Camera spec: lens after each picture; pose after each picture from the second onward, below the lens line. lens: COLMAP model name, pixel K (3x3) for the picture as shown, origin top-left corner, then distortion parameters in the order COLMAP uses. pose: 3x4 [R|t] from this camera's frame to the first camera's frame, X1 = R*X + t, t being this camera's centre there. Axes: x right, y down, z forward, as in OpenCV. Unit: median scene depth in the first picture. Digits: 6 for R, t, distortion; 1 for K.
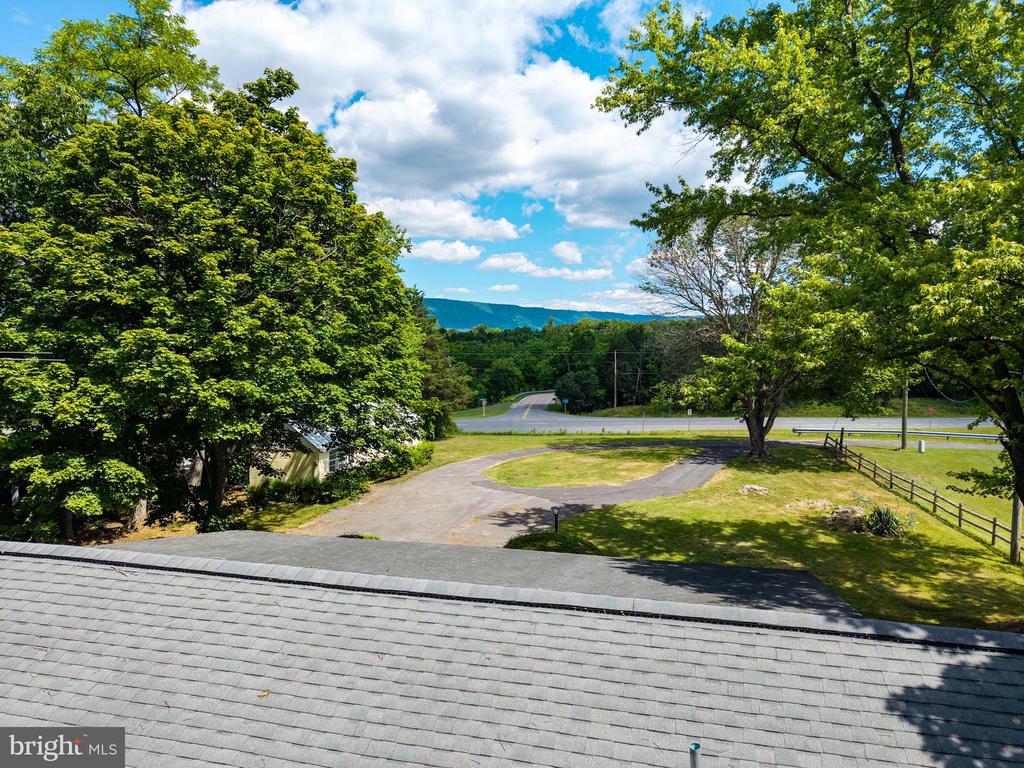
lens RADIAL K [[686.0, 0, 514.4], [0, 686.0, 377.1], [0, 0, 1]] dist [0.007619, -0.008116]
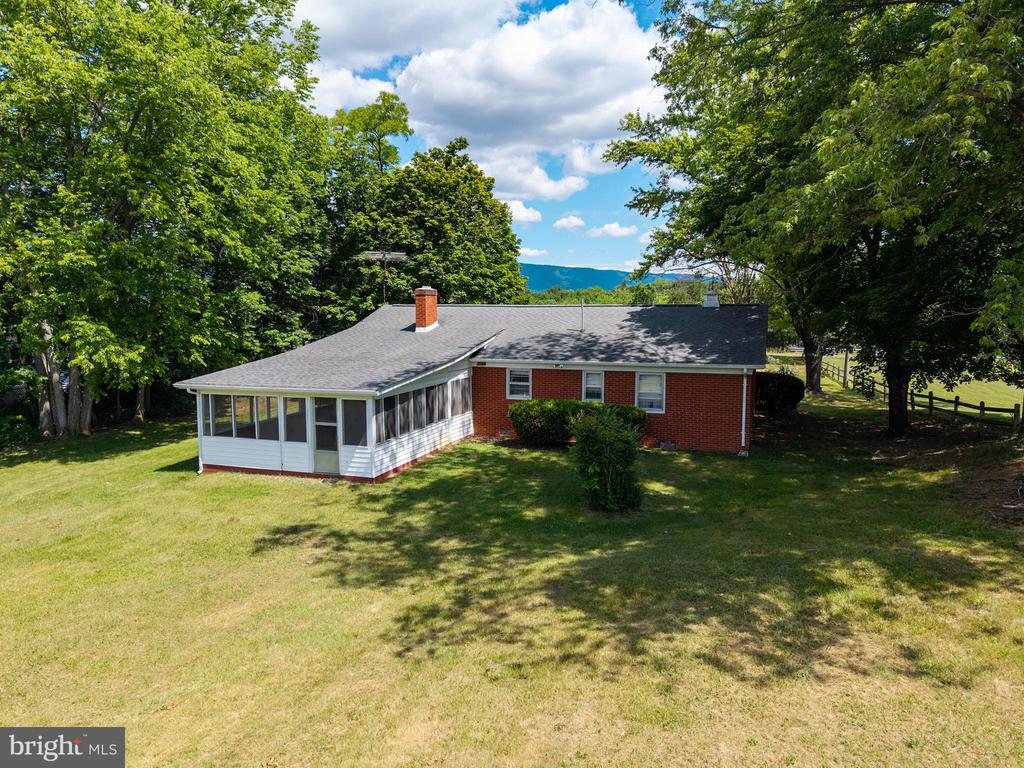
lens RADIAL K [[686.0, 0, 518.3], [0, 686.0, 390.2], [0, 0, 1]] dist [0.007619, -0.008116]
pose [[0.994984, 0.008201, -0.099698, 0.066042], [-0.001106, 0.997475, 0.071014, 0.212568], [0.100029, -0.070548, 0.992480, -1.298831]]
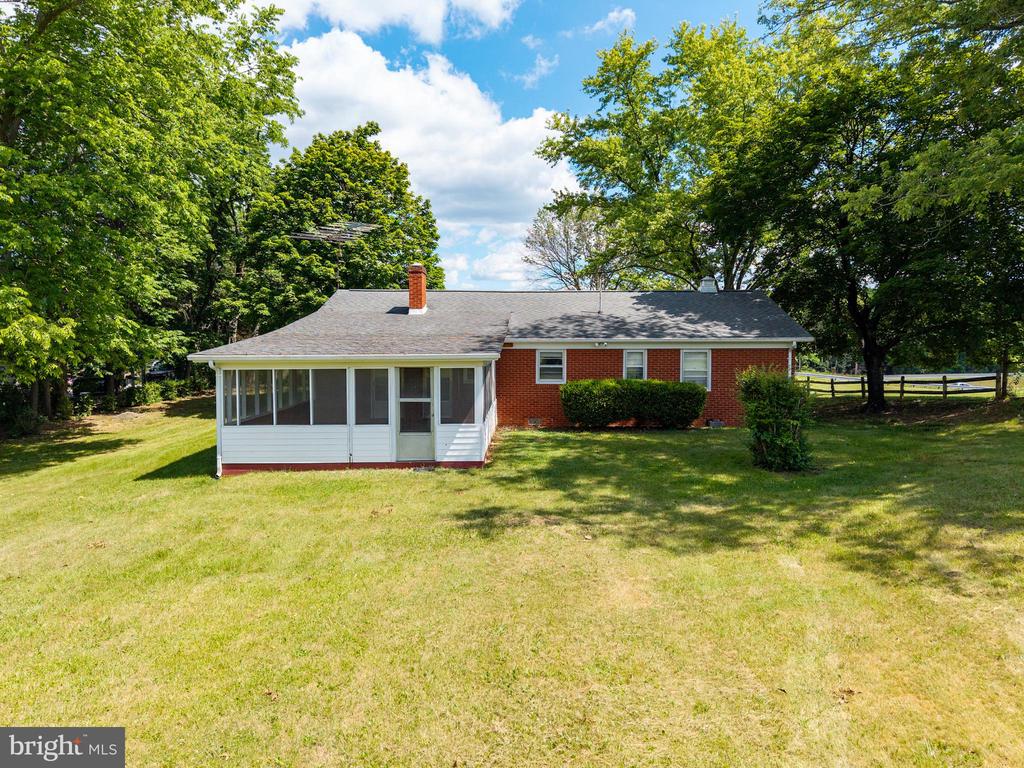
lens RADIAL K [[686.0, 0, 518.4], [0, 686.0, 387.7], [0, 0, 1]] dist [0.007619, -0.008116]
pose [[0.971379, -0.015938, 0.237001, -0.455276], [0.012528, 0.999795, 0.015887, 0.322106], [-0.237205, -0.012463, 0.971380, -1.131808]]
